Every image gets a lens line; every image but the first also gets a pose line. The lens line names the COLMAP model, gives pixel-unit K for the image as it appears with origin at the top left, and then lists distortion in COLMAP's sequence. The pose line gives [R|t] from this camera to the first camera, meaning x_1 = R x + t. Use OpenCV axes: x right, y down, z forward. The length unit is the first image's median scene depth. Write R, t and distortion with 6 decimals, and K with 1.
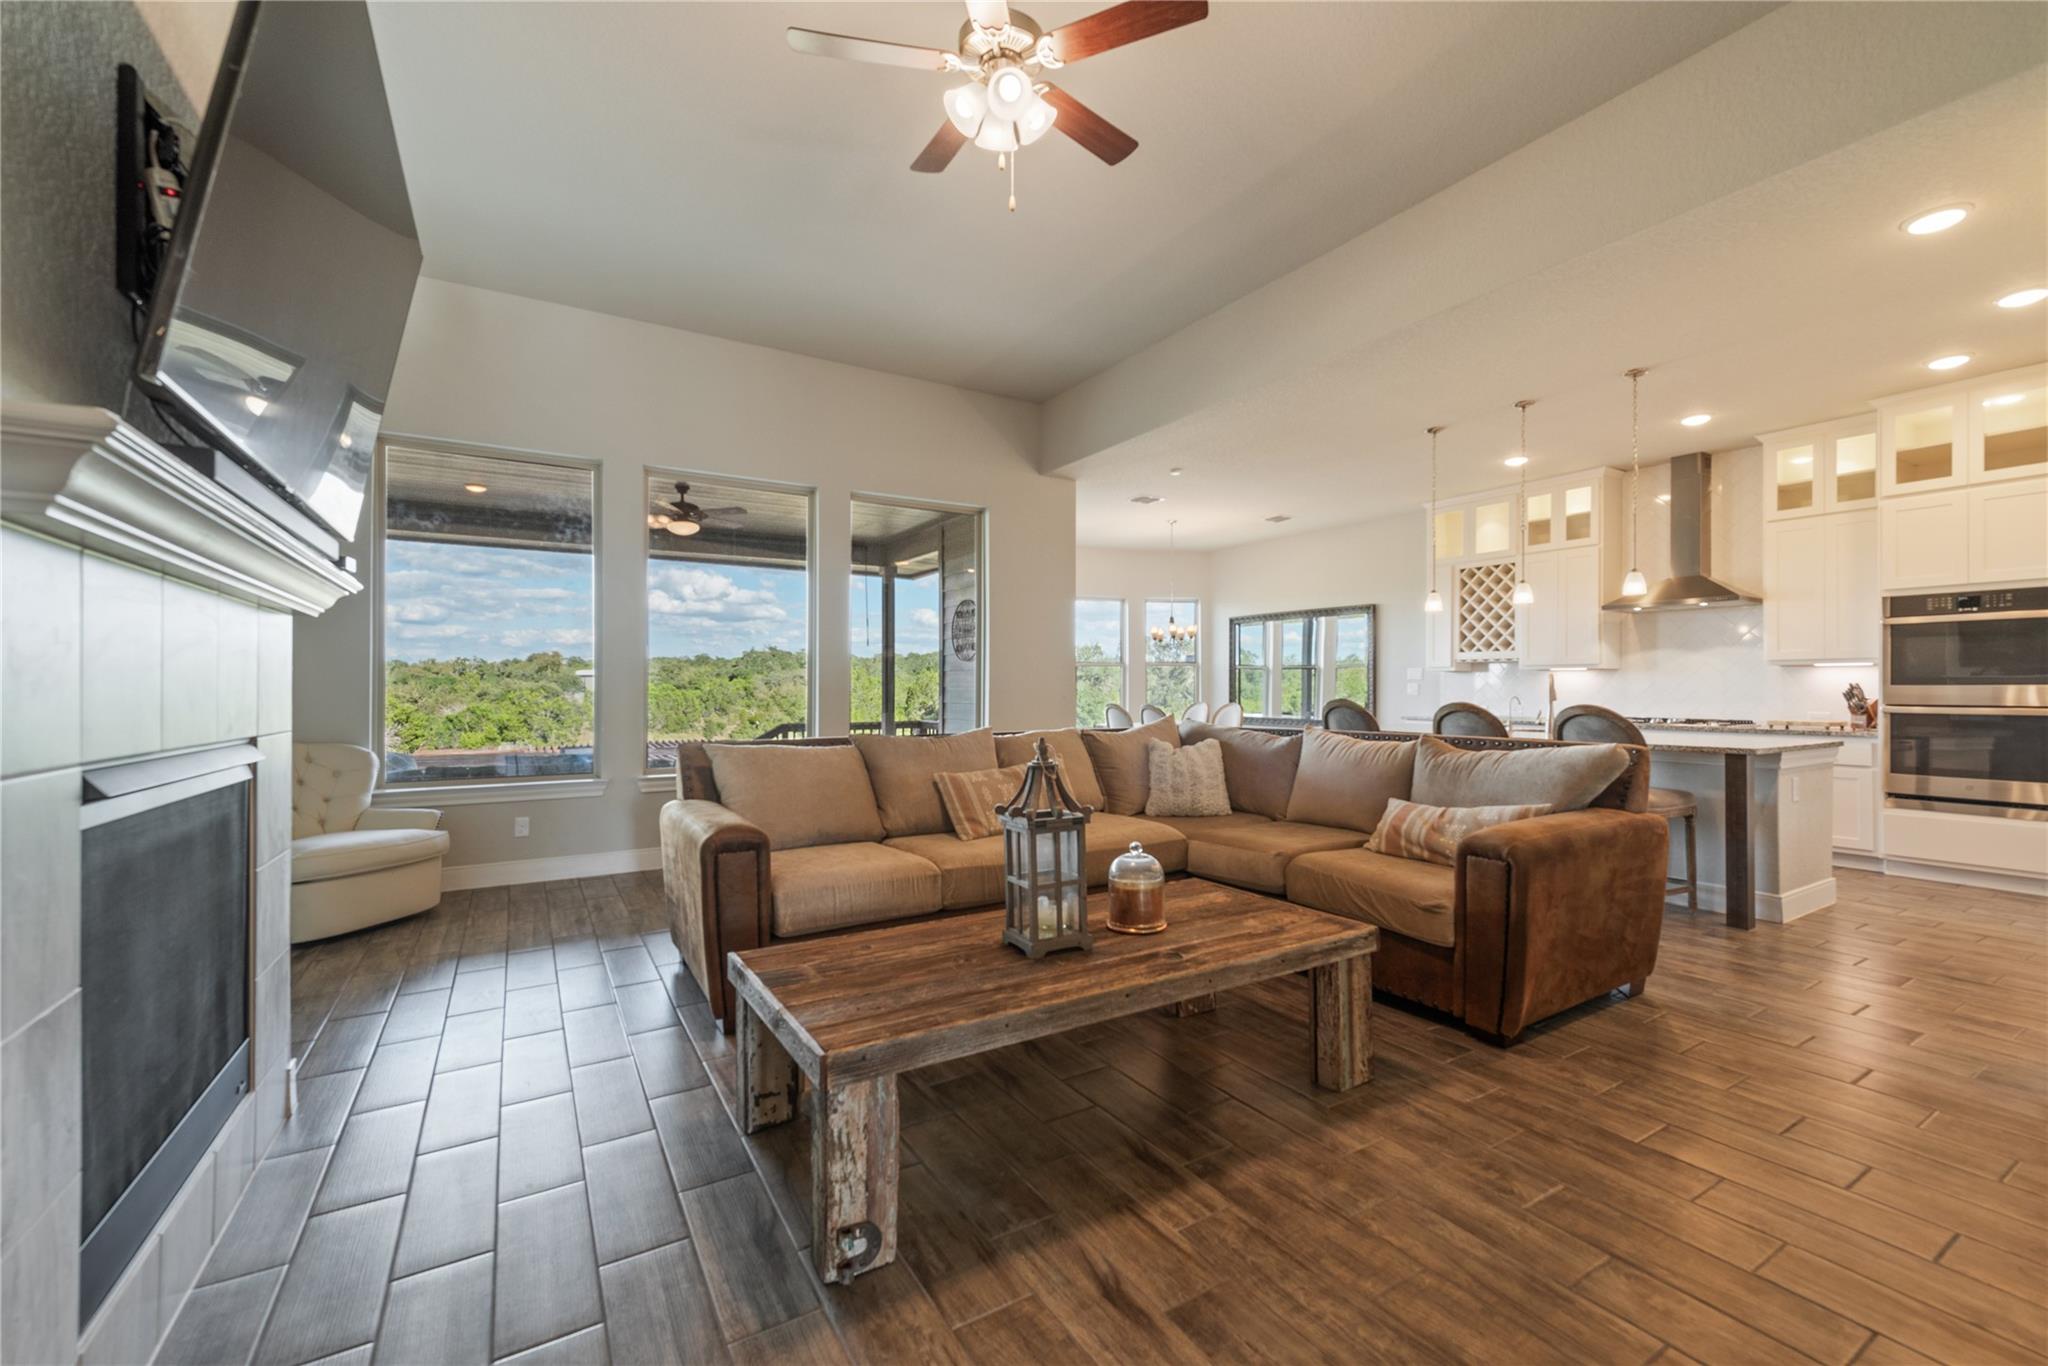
lens RADIAL K [[836.0, 0, 1034.0], [0, 836.0, 687.7], [0, 0, 1]] dist [0.005656, -0.003690]
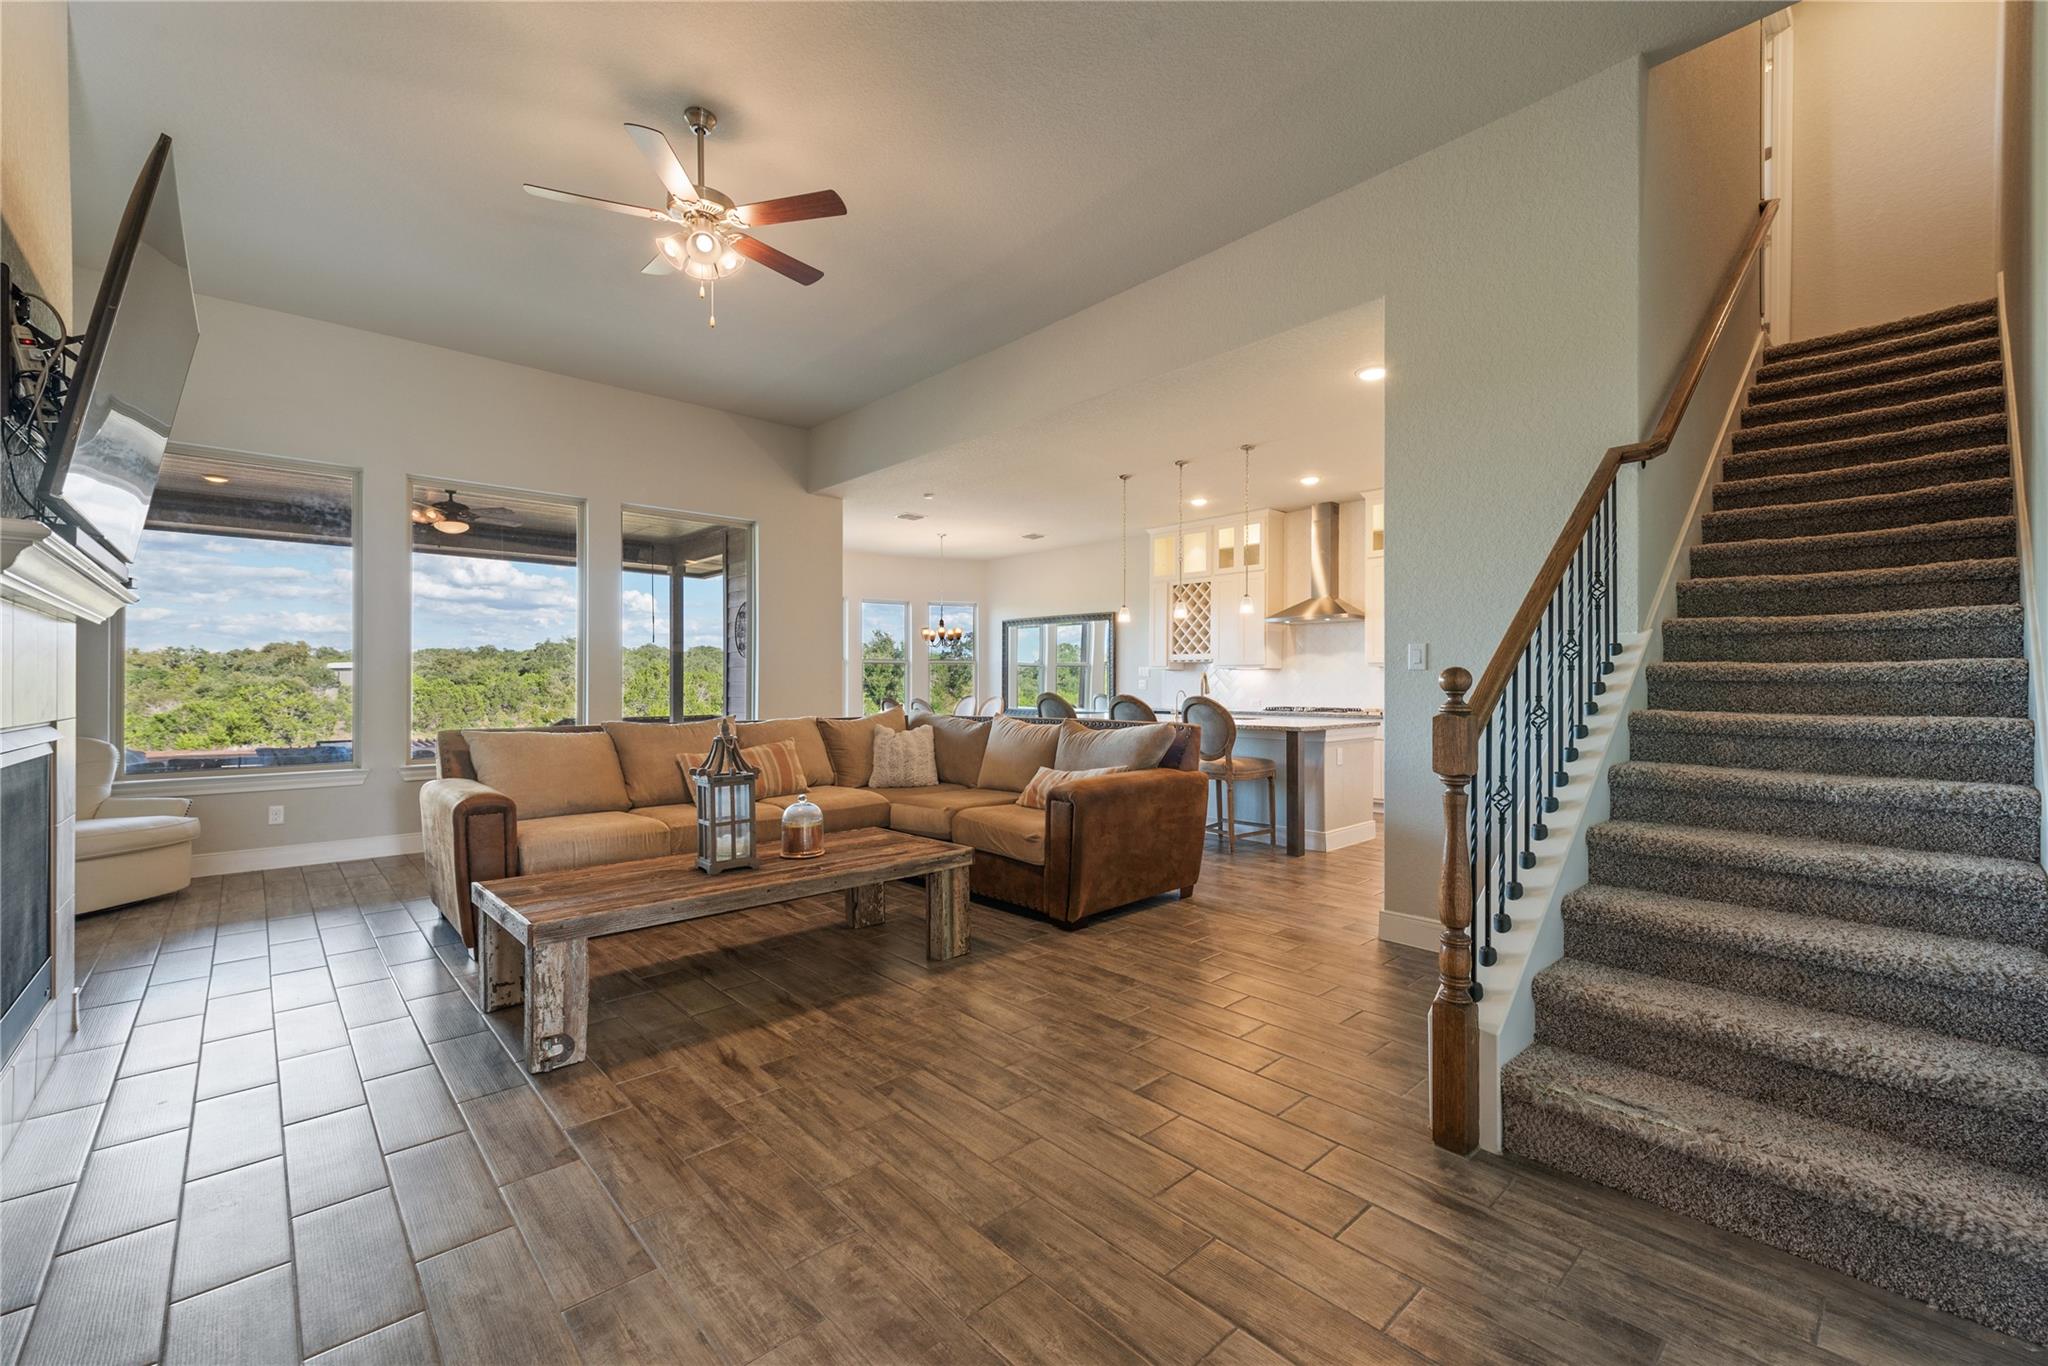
lens RADIAL K [[836.0, 0, 1034.5], [0, 836.0, 685.9], [0, 0, 1]] dist [0.005656, -0.003690]
pose [[0.979834, 0.000297, 0.199814, 0.115965], [-0.000955, 0.999994, 0.003195, -0.000262], [-0.199812, -0.003322, 0.979829, -0.228839]]
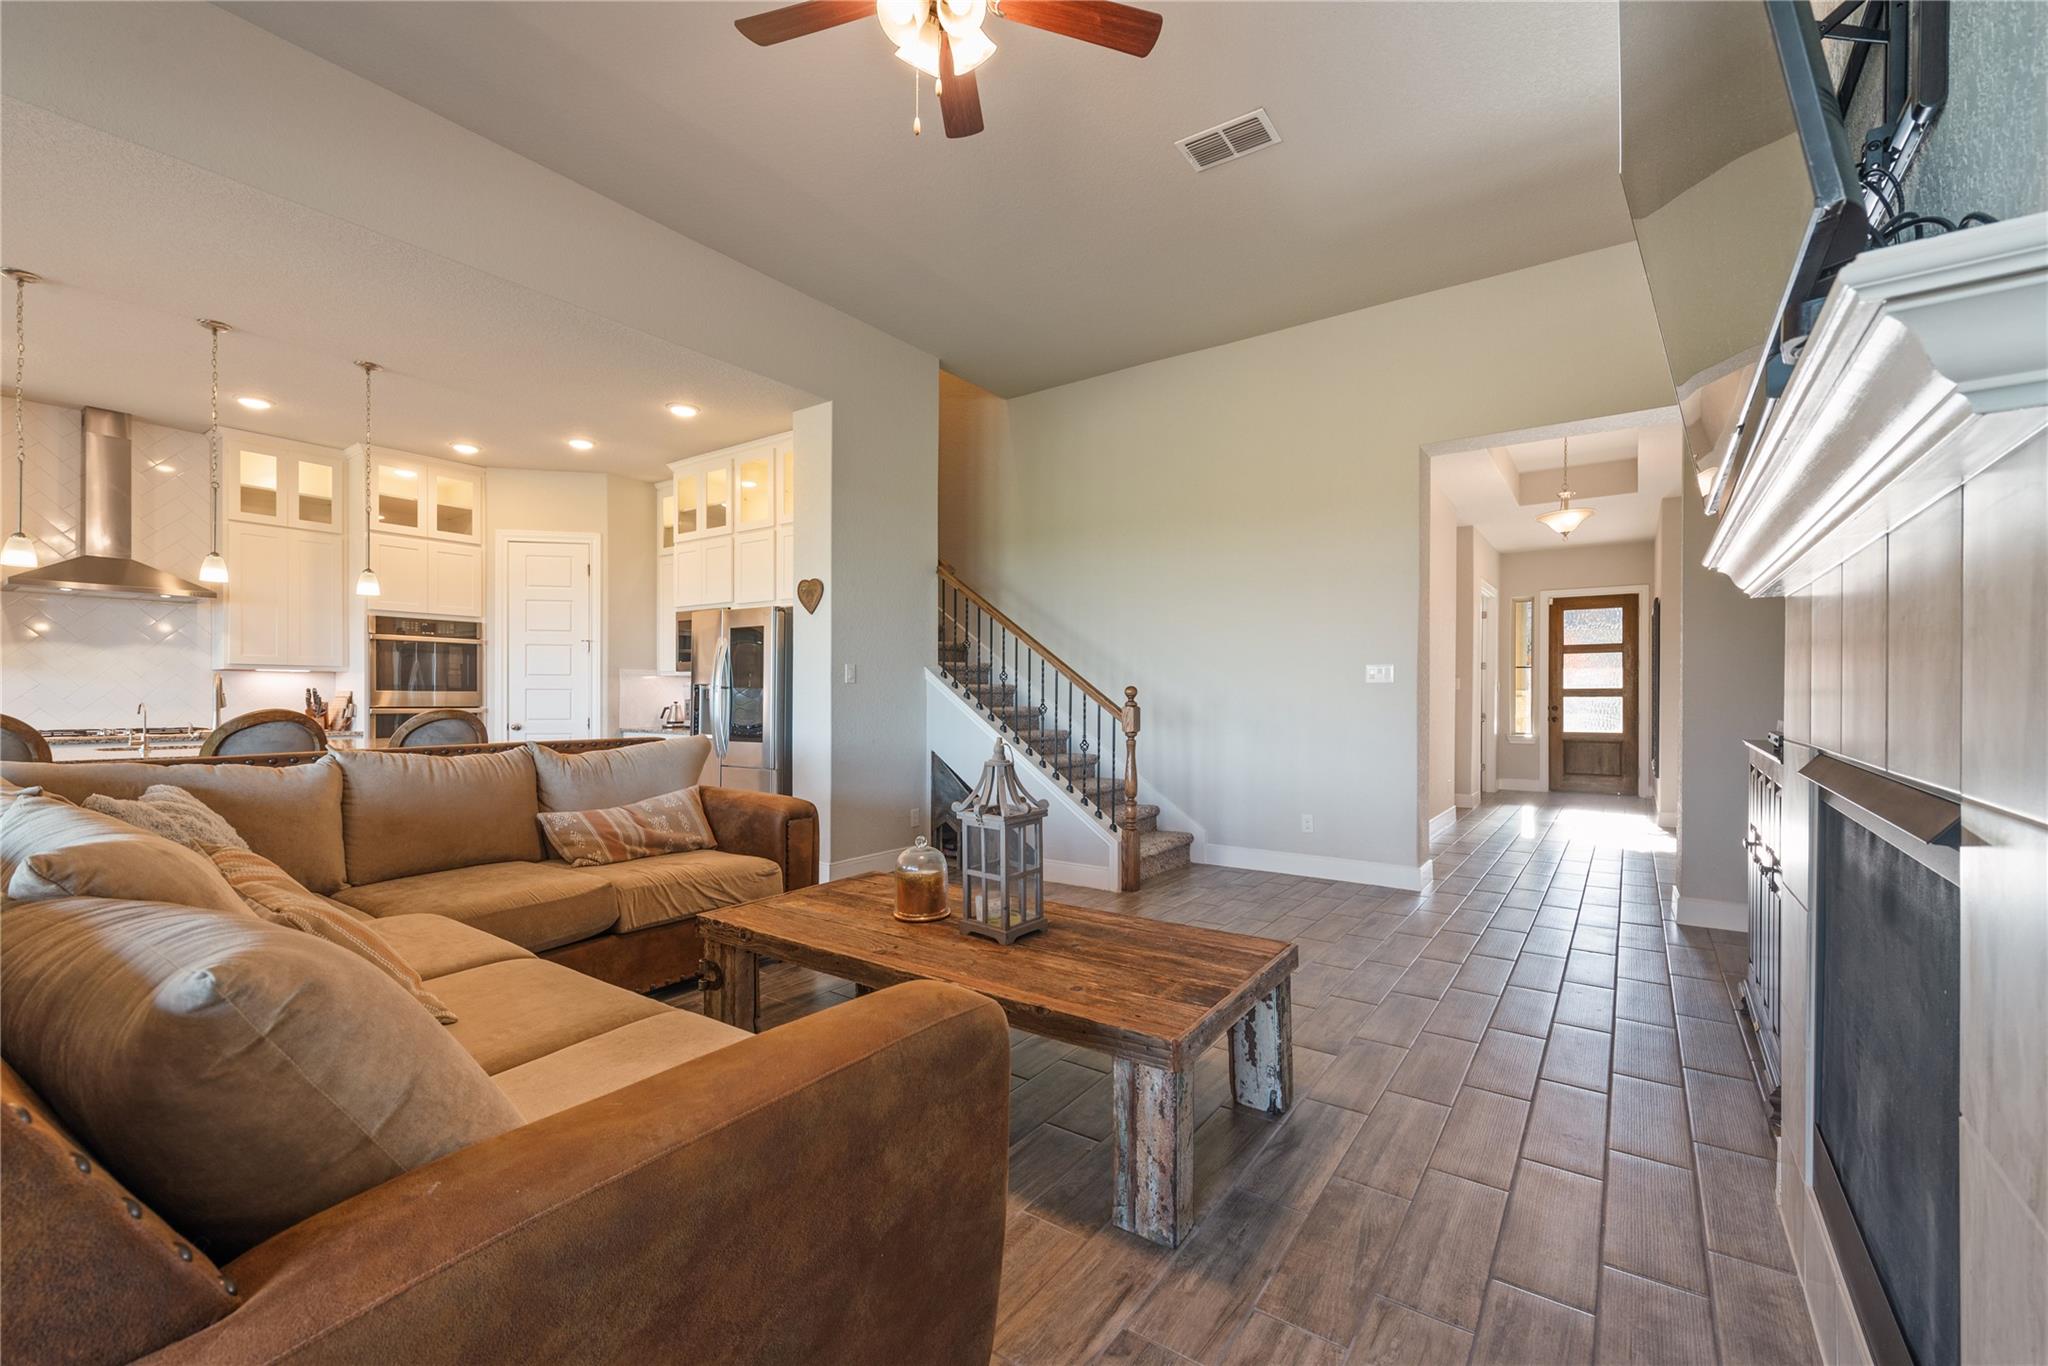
lens RADIAL K [[836.0, 0, 1033.2], [0, 836.0, 693.6], [0, 0, 1]] dist [0.005656, -0.003690]
pose [[-0.395805, 0.003658, 0.918327, -0.453040], [-0.005128, 0.999968, -0.006193, 0.004031], [-0.918320, -0.007160, -0.395773, 0.639664]]
